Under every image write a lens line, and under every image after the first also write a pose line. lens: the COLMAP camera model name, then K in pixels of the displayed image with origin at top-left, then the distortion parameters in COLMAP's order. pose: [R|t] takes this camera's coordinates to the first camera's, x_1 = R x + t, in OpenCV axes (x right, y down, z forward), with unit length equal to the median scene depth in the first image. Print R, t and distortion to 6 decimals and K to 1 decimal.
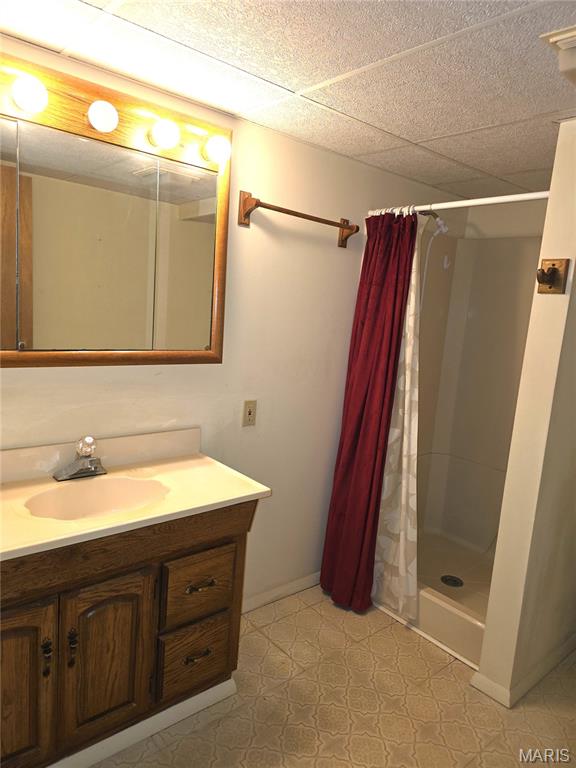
lens RADIAL K [[516.4, 0, 289.4], [0, 516.4, 387.6], [0, 0, 1]] dist [0.055881, -0.054565]
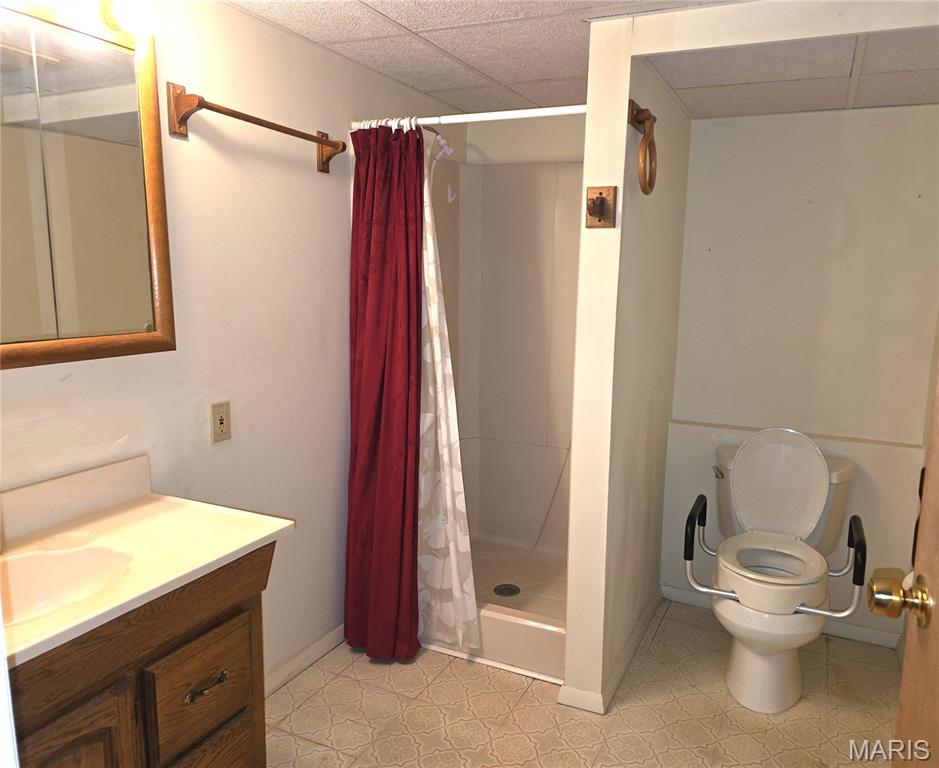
lens RADIAL K [[688.4, 0, 521.7], [0, 688.4, 390.1], [0, 0, 1]] dist [0.053073, -0.046390]
pose [[0.899470, -0.130430, 0.417063, -0.104408], [0.116567, 0.991449, 0.058662, 0.001951], [-0.421148, -0.004149, 0.906983, 0.022948]]
